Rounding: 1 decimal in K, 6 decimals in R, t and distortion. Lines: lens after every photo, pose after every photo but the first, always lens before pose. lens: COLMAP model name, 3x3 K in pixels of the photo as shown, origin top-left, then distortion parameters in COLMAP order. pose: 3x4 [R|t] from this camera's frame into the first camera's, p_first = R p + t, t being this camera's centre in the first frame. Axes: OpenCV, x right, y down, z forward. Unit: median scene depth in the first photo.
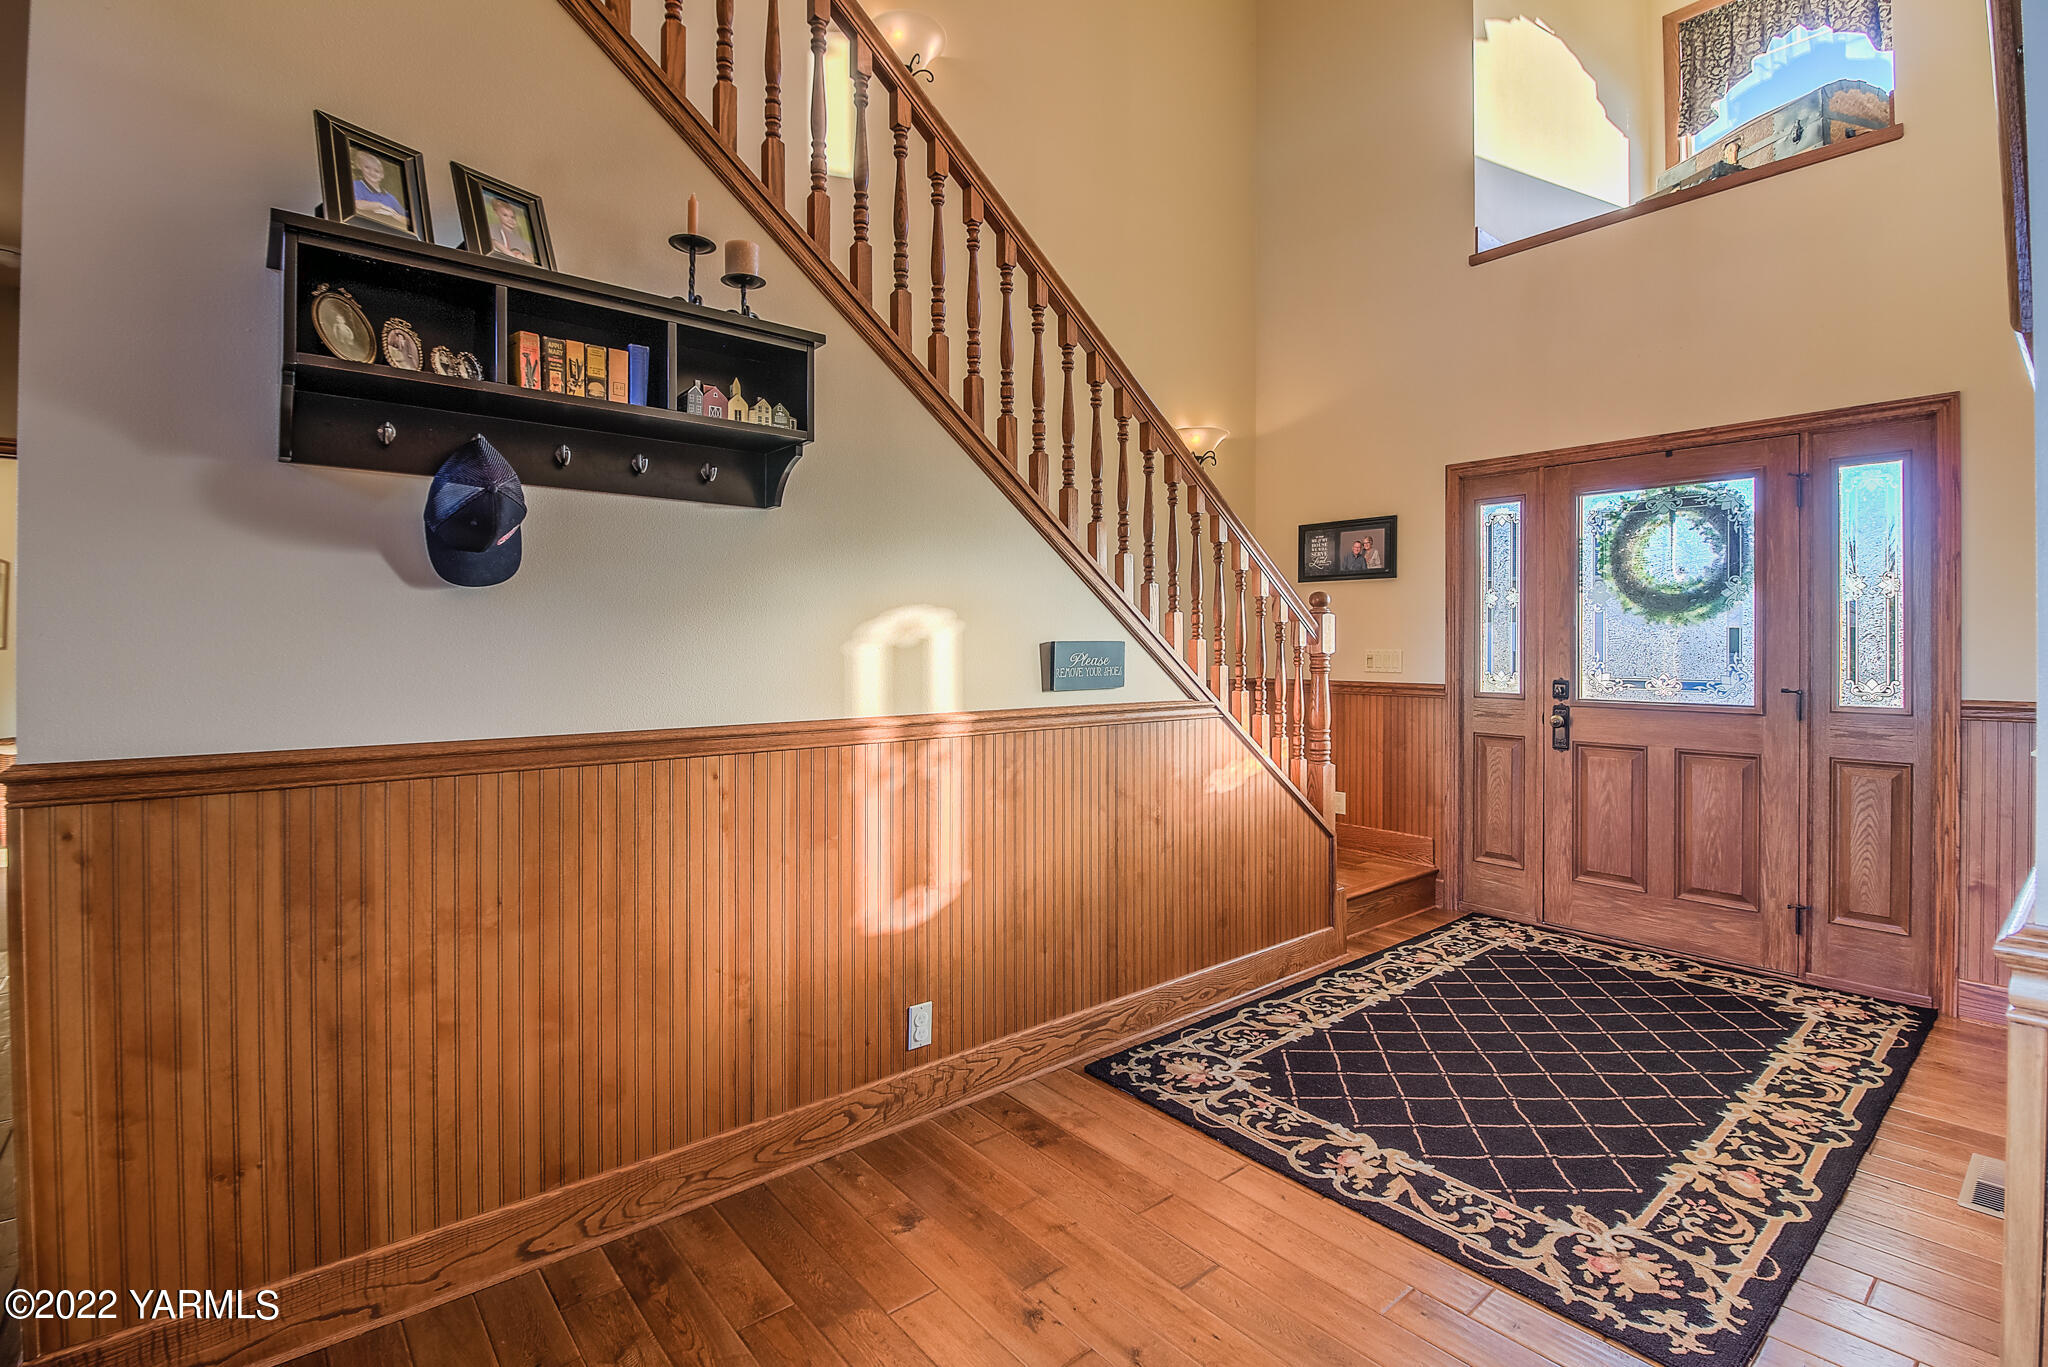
lens RADIAL K [[986.5, 0, 1024.5], [0, 986.5, 645.7], [0, 0, 1]] dist [-0.000259, -0.015310]
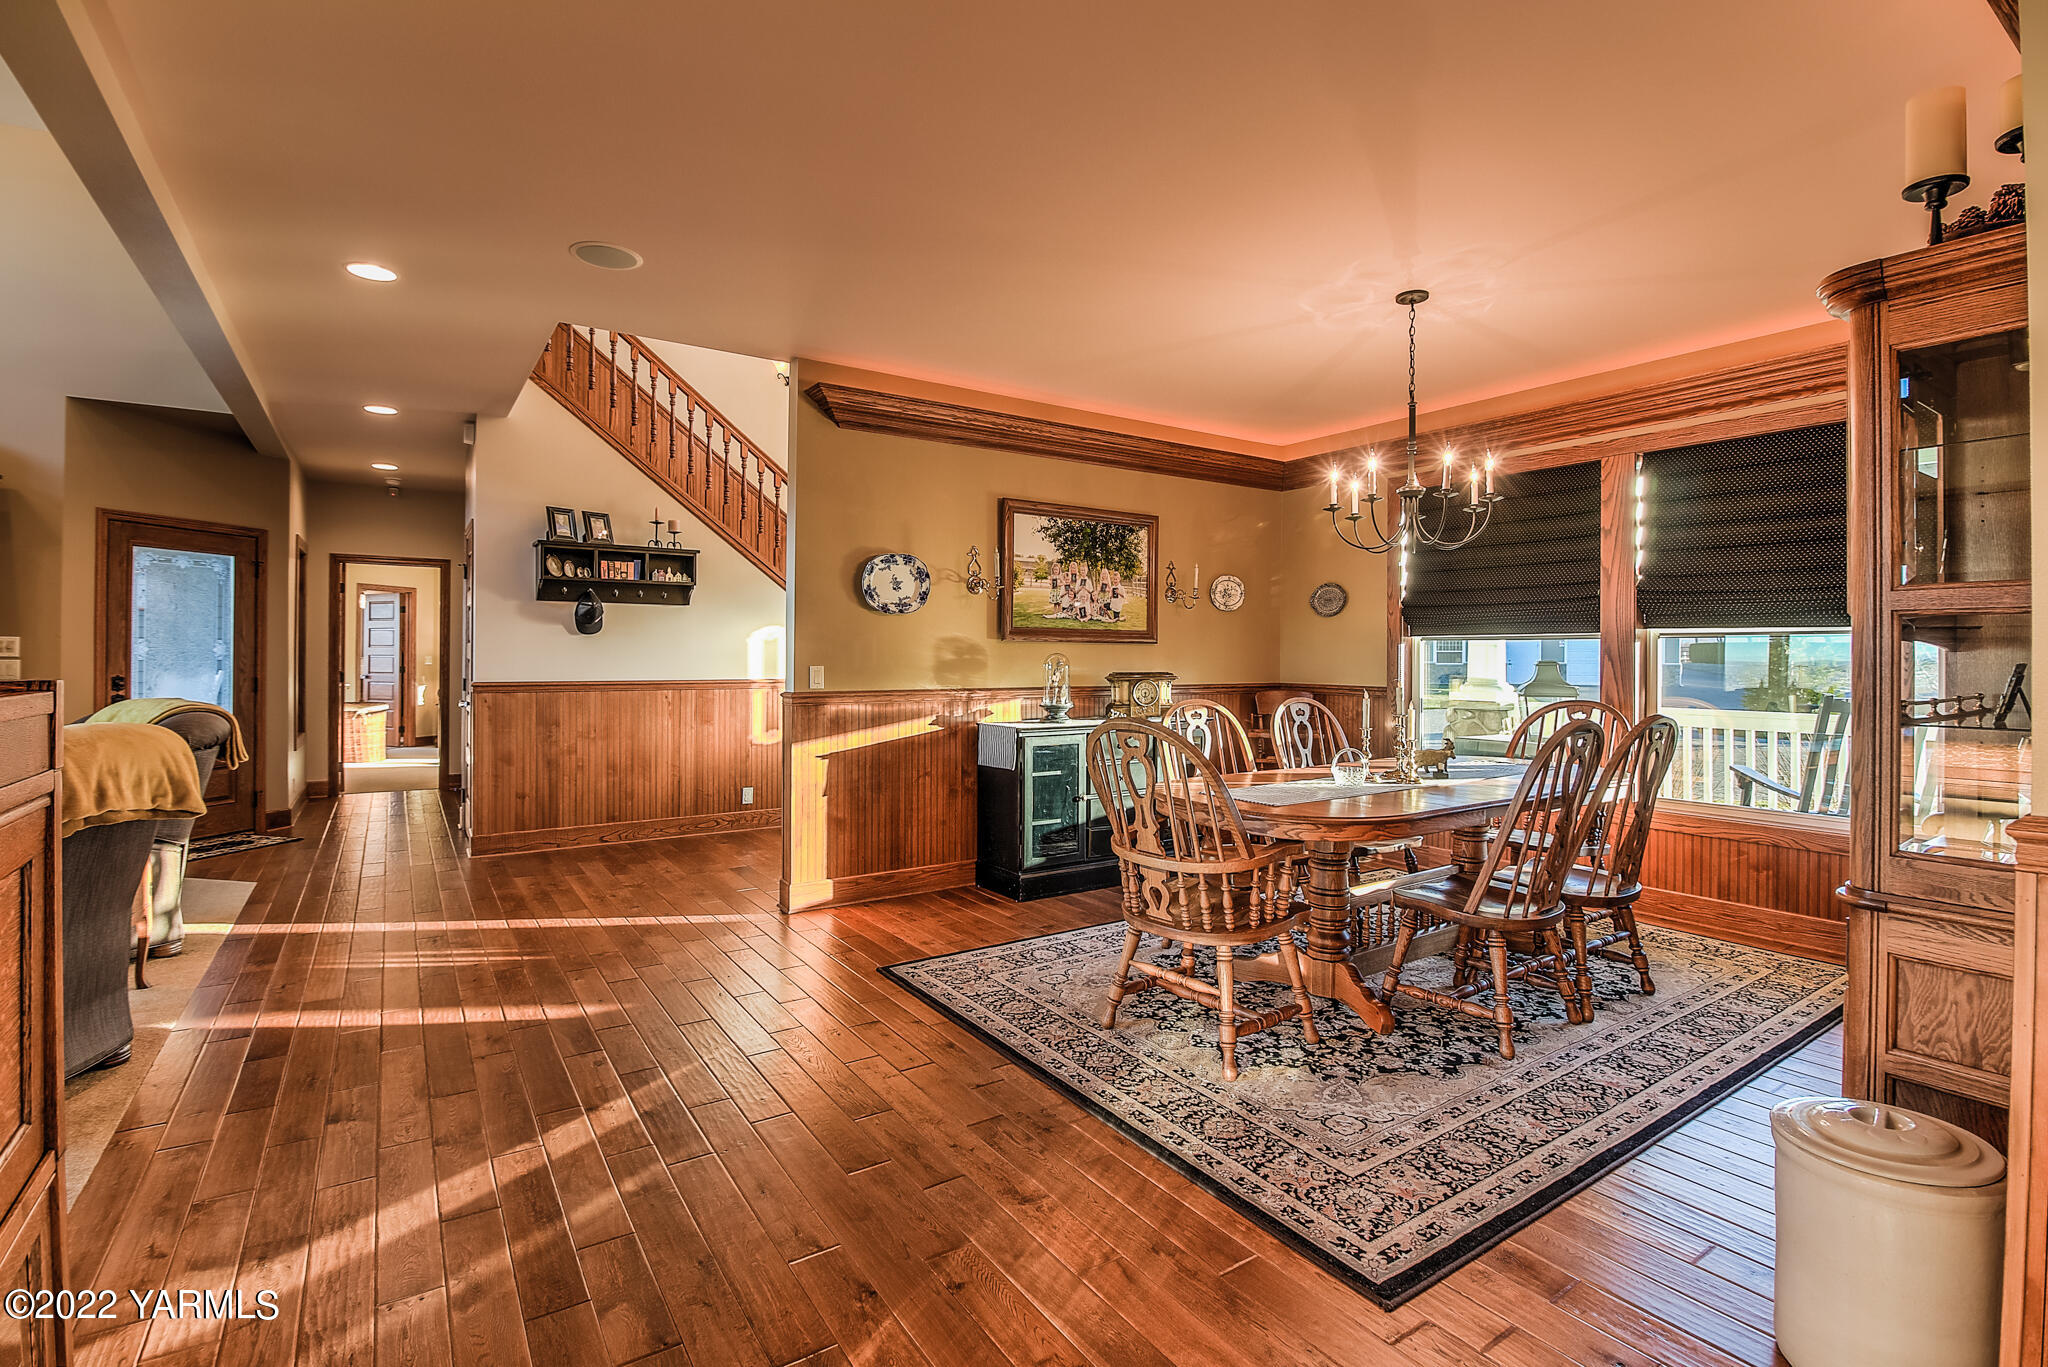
lens RADIAL K [[967.0, 0, 1020.9], [0, 967.0, 658.7], [0, 0, 1]] dist [0.001104, -0.013925]
pose [[0.996398, 0.006857, -0.084517, 0.659147], [-0.006479, 0.999968, 0.004741, -0.001688], [0.084546, -0.004177, 0.996411, -1.196707]]
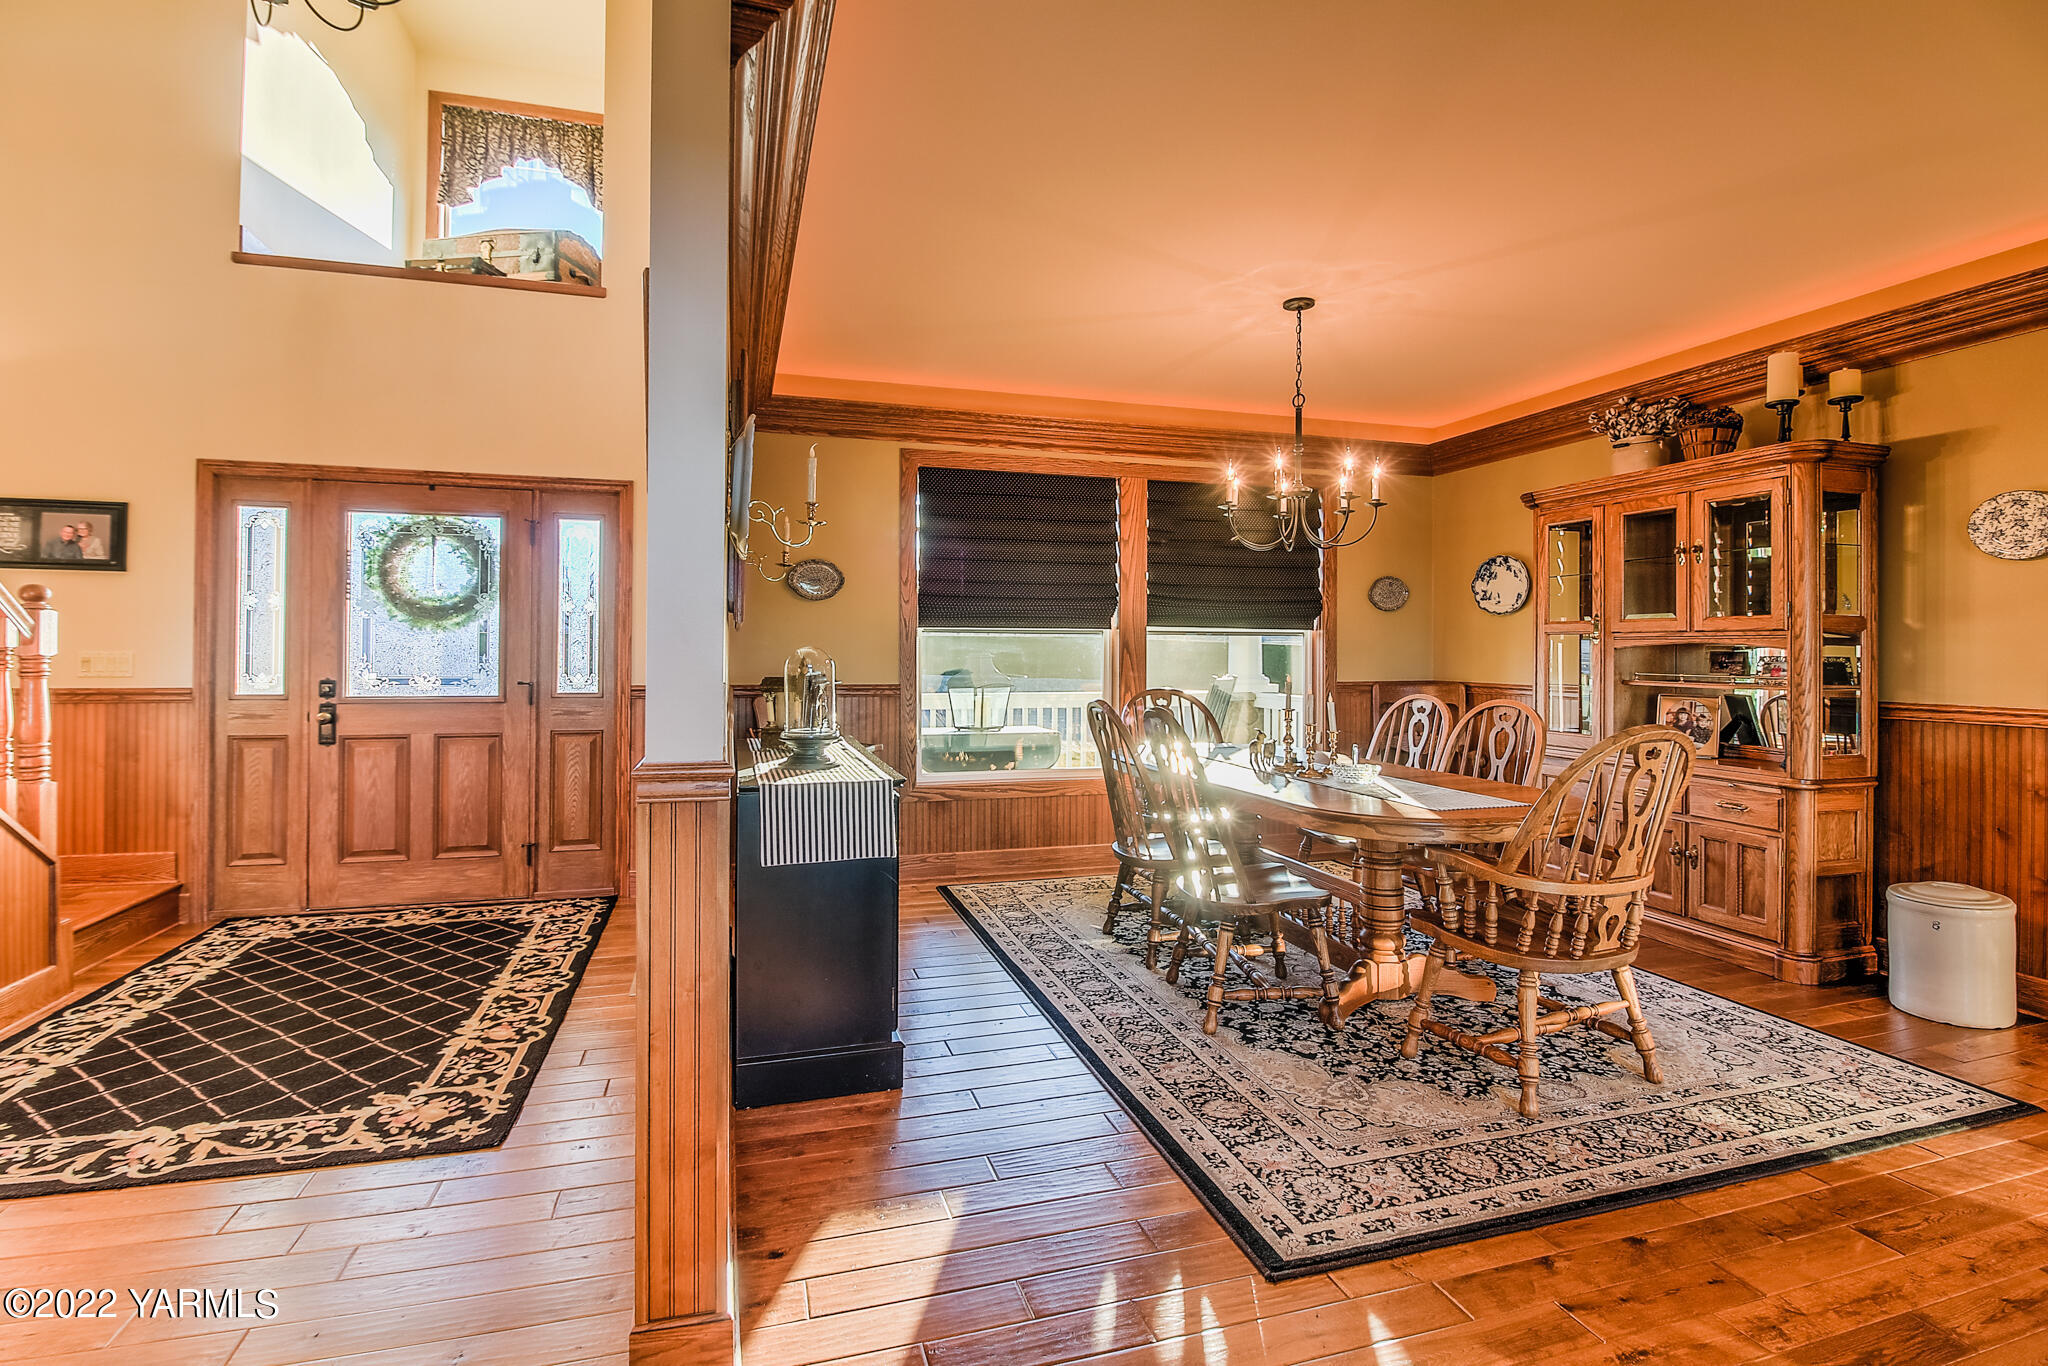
lens RADIAL K [[952.2, 0, 1086.3], [0, 952.2, 642.2], [0, 0, 1]] dist [-0.000531, -0.010770]
pose [[0.355020, 0.011924, 0.934783, -0.163534], [-0.004583, 0.999929, -0.011015, 0.001600], [-0.934847, -0.000373, 0.355050, -0.180509]]
